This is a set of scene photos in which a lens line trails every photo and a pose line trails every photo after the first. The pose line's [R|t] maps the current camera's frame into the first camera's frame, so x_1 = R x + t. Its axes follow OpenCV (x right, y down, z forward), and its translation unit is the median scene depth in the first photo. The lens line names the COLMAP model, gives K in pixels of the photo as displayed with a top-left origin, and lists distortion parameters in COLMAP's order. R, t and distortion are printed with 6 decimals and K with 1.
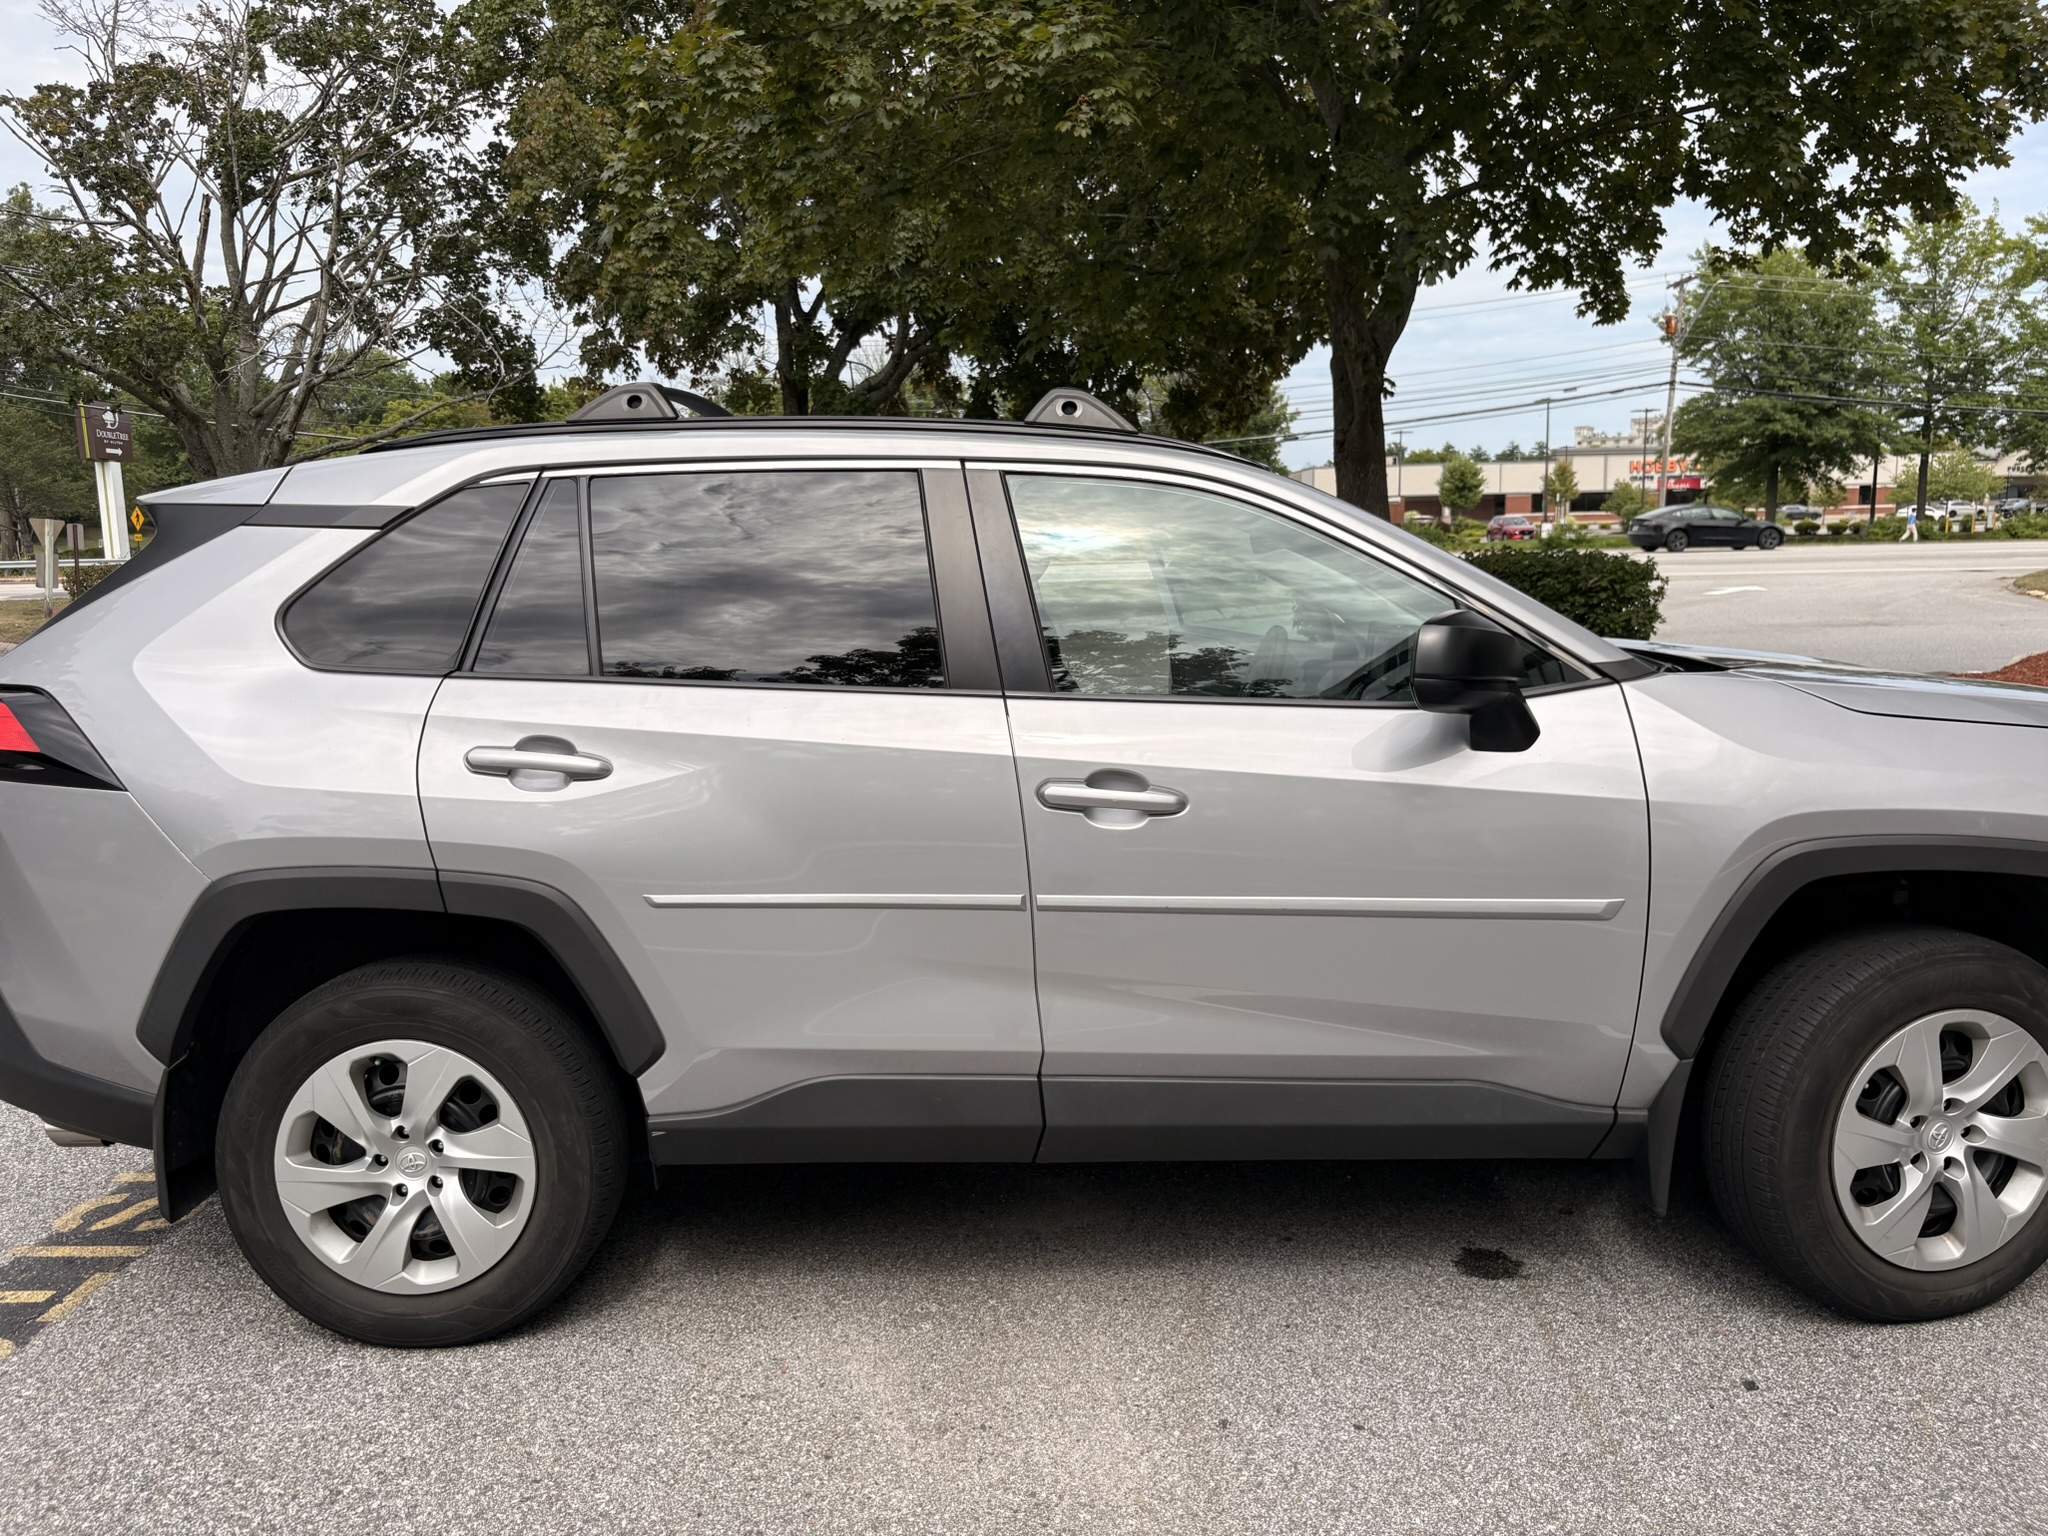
lens RADIAL K [[1544.1, 0, 1016.3], [0, 1544.1, 756.6], [0, 0, 1]] dist [0.020958, -0.045046]
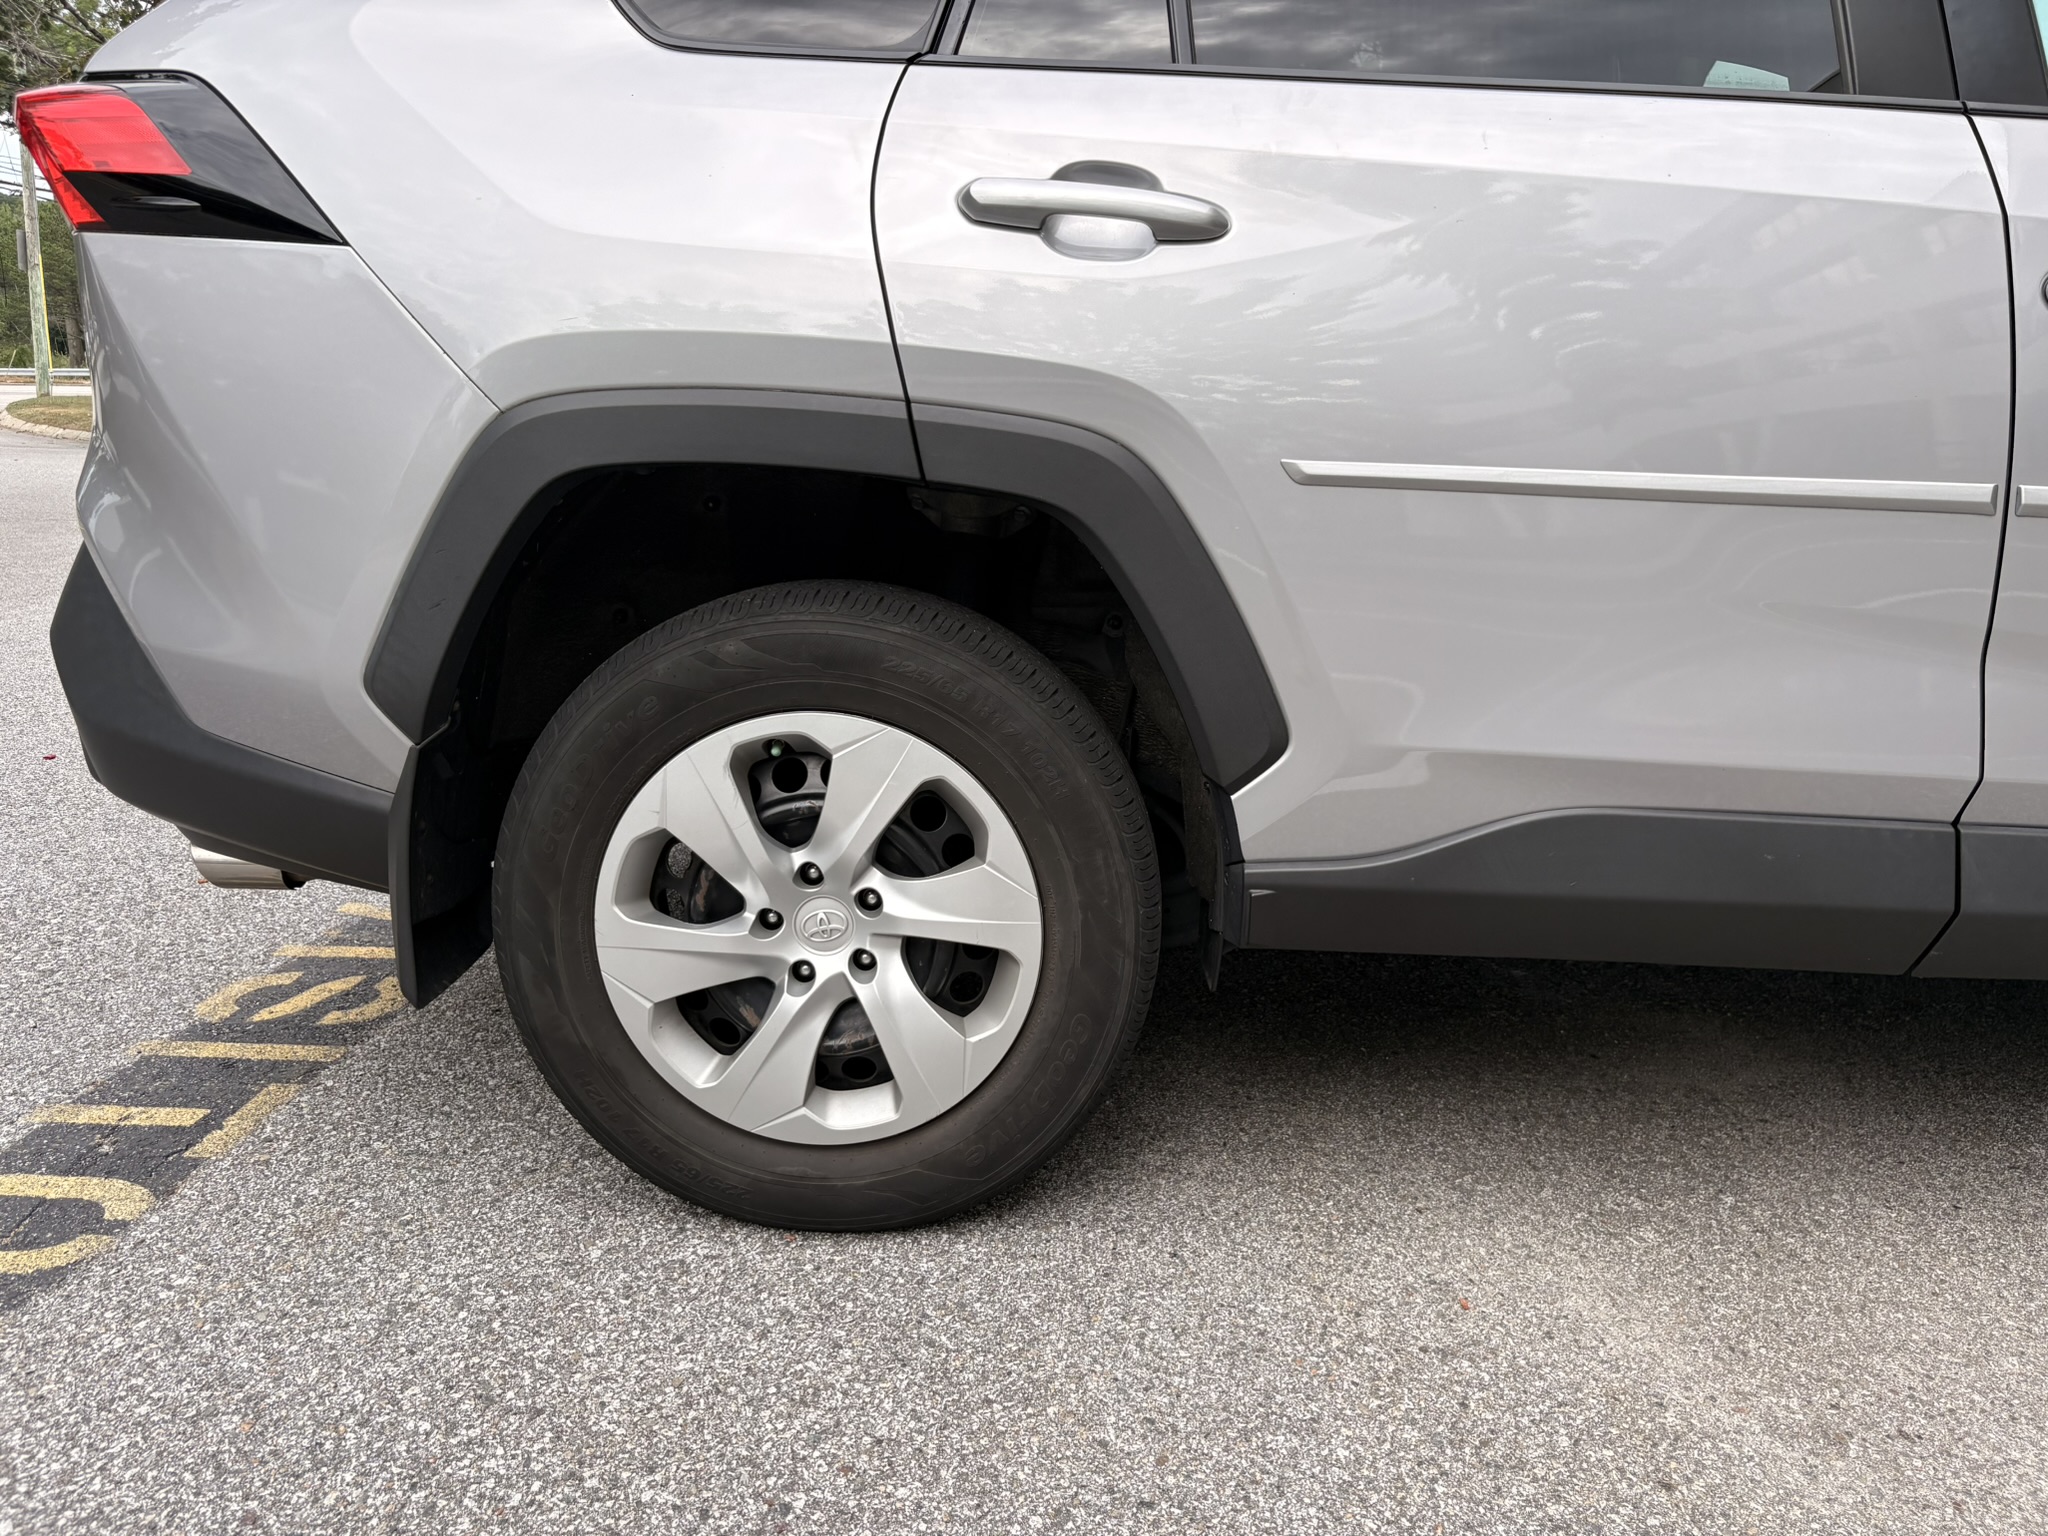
lens RADIAL K [[1544.4, 0, 1030.5], [0, 1544.4, 772.0], [0, 0, 1]] dist [0.006295, 0.003150]
pose [[0.998749, 0.043061, -0.025425, -0.300919], [-0.040320, 0.994180, 0.099906, 0.143001], [0.029579, -0.098756, 0.994672, 0.425547]]
